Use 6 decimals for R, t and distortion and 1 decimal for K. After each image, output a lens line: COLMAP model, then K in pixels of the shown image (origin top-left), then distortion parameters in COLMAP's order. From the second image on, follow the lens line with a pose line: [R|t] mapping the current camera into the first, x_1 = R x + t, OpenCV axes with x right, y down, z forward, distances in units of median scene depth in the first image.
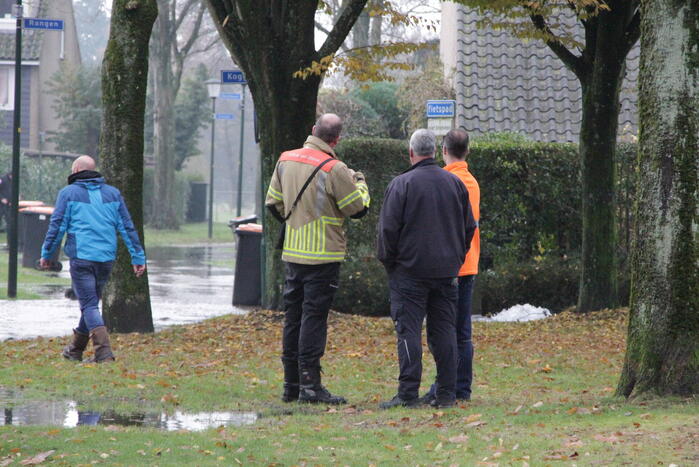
lens RADIAL K [[3940.6, 0, 304.9], [0, 3940.6, 232.5], [0, 0, 1]] dist [1.839466, -8.104948]
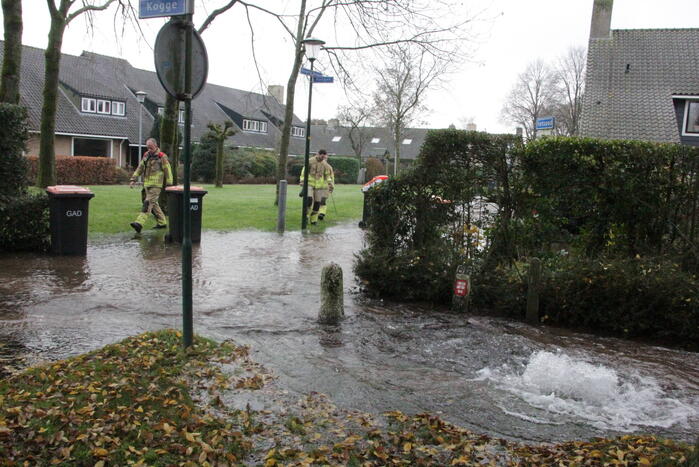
lens RADIAL K [[576.7, 0, 338.2], [0, 576.7, 237.3], [0, 0, 1]] dist [-0.150686, 0.106985]
pose [[0.924293, 0.074135, -0.374415, 0.047999], [-0.037154, 0.993773, 0.105049, -0.009386], [0.379872, -0.083185, 0.921291, 0.835291]]
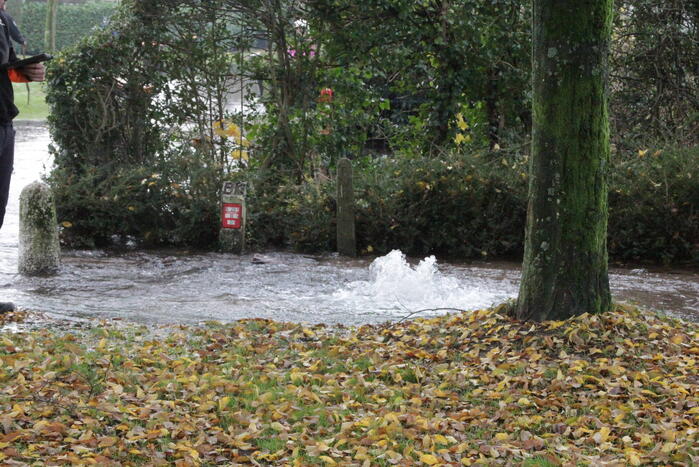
lens RADIAL K [[1711.6, 0, 323.2], [0, 1711.6, 233.3], [0, 0, 1]] dist [0.384016, 0.155117]
pose [[0.999192, 0.002462, -0.040108, 0.048544], [0.001842, 0.994267, 0.106911, -0.008779], [0.040141, -0.106899, 0.993459, 0.720306]]
